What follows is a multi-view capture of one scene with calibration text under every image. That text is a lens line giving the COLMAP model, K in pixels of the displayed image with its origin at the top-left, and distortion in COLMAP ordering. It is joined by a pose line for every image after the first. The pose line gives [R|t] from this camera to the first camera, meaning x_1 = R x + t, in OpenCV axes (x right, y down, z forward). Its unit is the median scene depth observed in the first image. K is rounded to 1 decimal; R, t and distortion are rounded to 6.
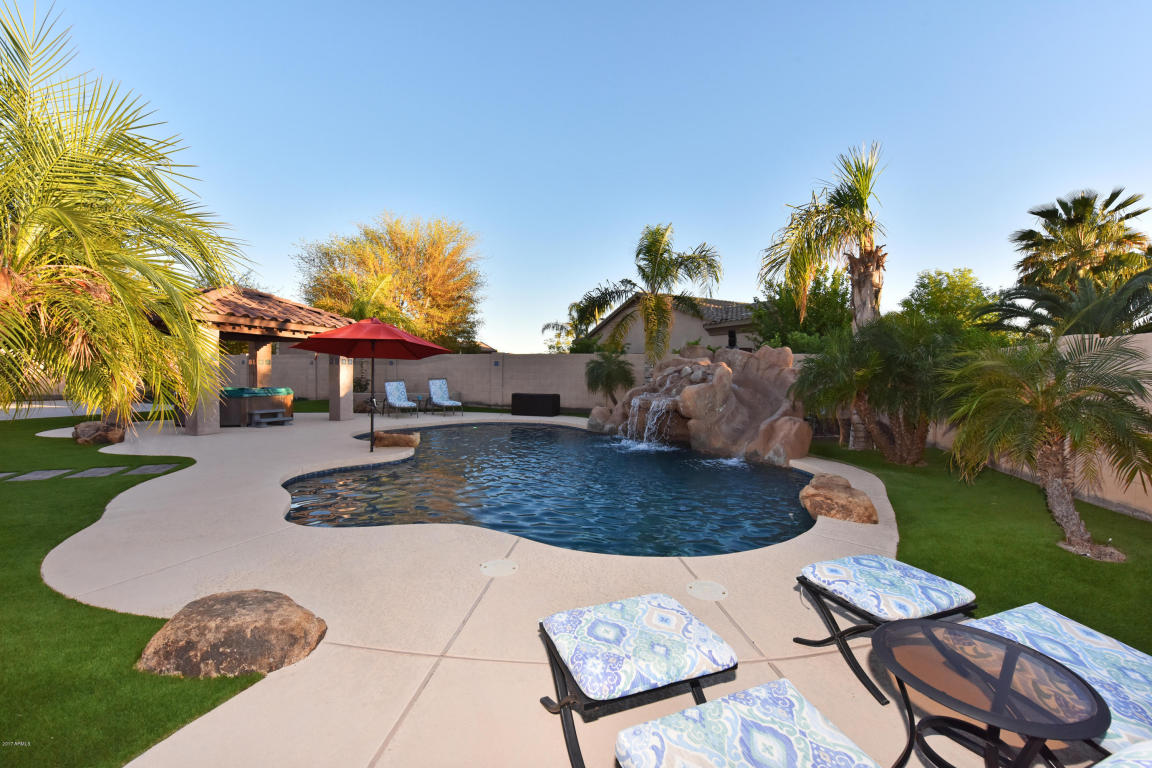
lens RADIAL K [[460.2, 0, 576.7], [0, 460.2, 385.5], [0, 0, 1]] dist [-0.018823, -0.000661]
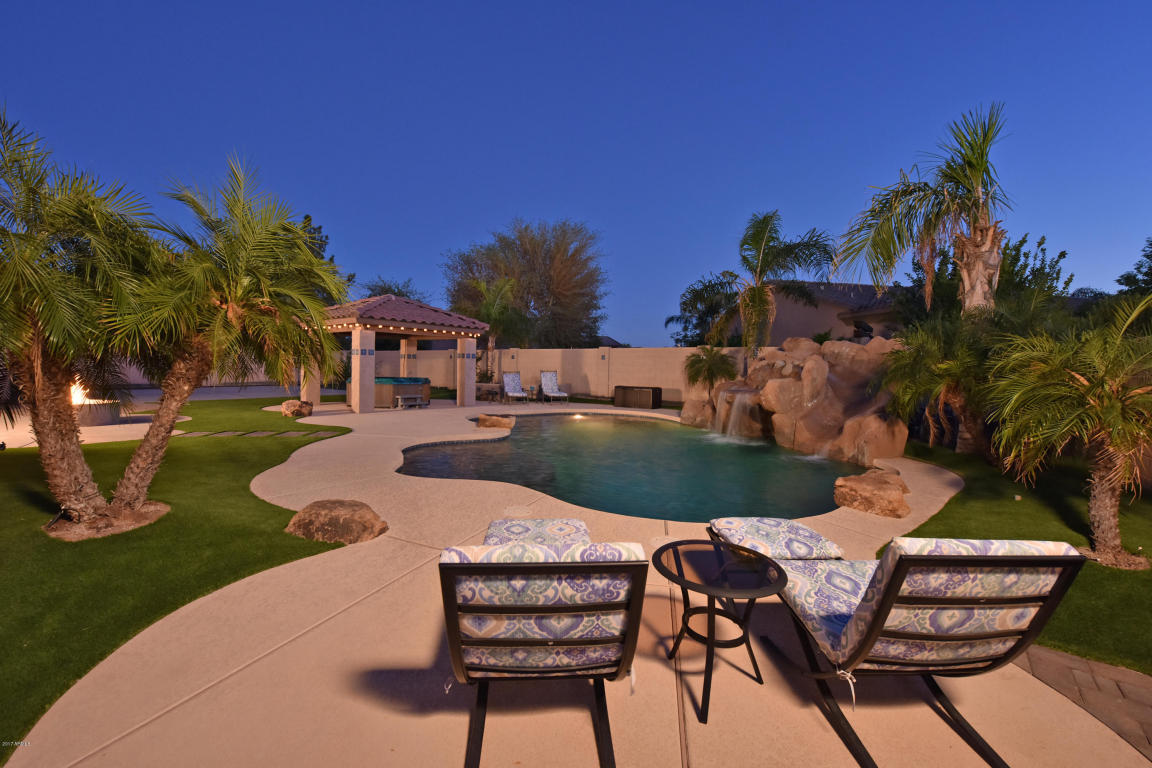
lens RADIAL K [[470.0, 0, 564.4], [0, 470.0, 377.9], [0, 0, 1]] dist [-0.018873, -0.000113]
pose [[0.950880, 0.011175, -0.309357, 0.110924], [-0.012861, 0.999911, -0.003411, 0.005649], [0.309291, 0.007222, 0.950940, -0.071041]]
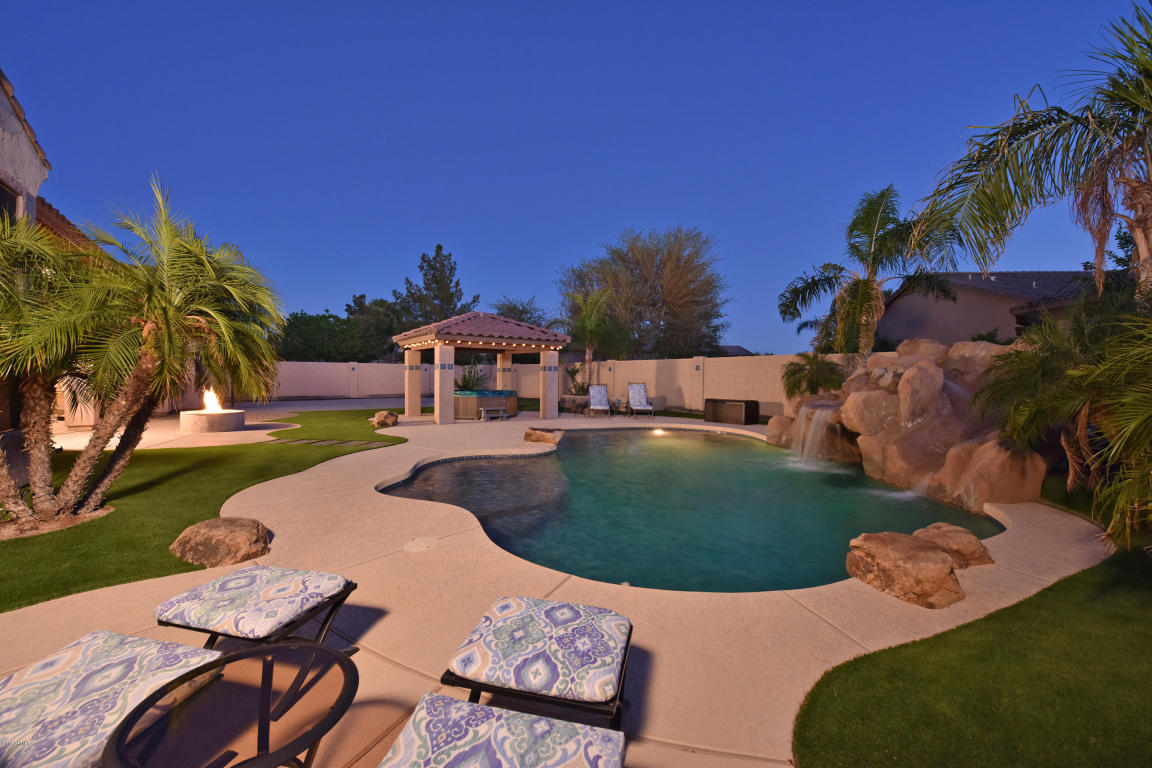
lens RADIAL K [[460.2, 0, 576.7], [0, 460.2, 385.5], [0, 0, 1]] dist [-0.018823, -0.000661]
pose [[0.828322, 0.003005, -0.560244, 0.240347], [-0.009896, 0.999908, -0.009268, 0.001387], [0.560165, 0.013221, 0.828276, 0.078742]]
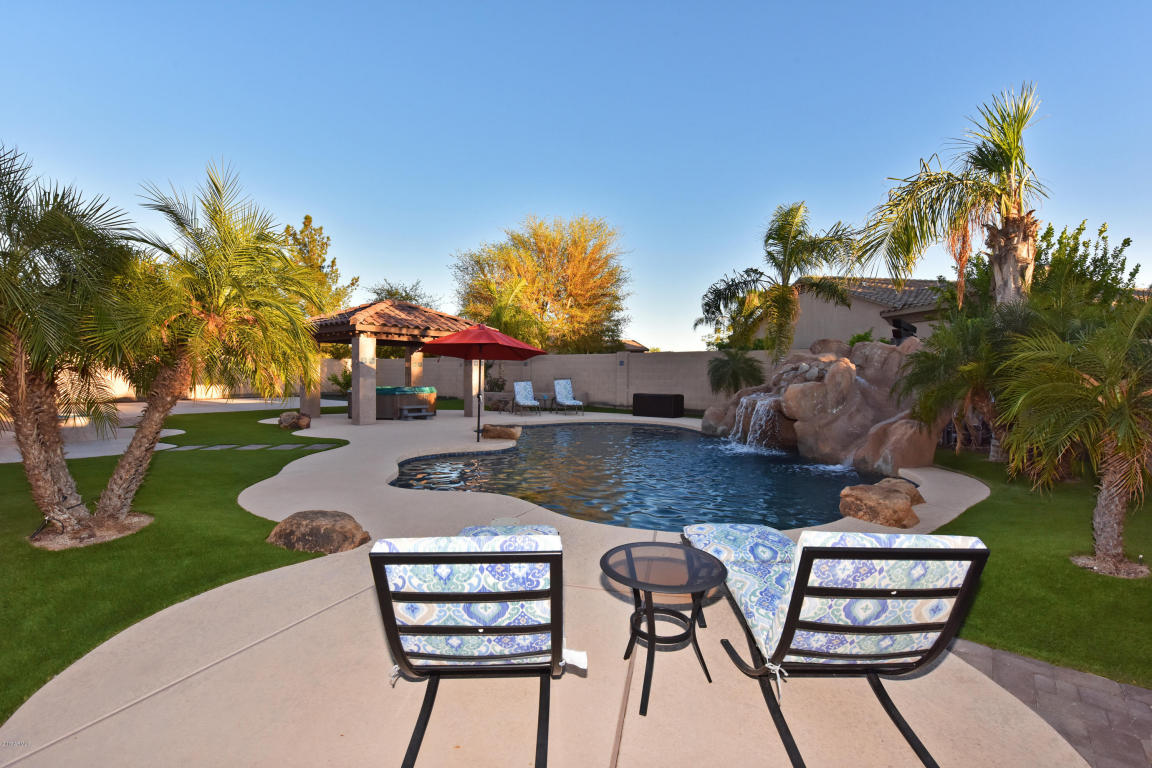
lens RADIAL K [[511.3, 0, 576.1], [0, 511.3, 383.6], [0, 0, 1]] dist [-0.013720, -0.000179]
pose [[0.942269, -0.000848, -0.334855, 0.148683], [-0.001833, 0.999969, -0.007689, 0.006537], [0.334851, 0.007859, 0.942238, -0.083459]]
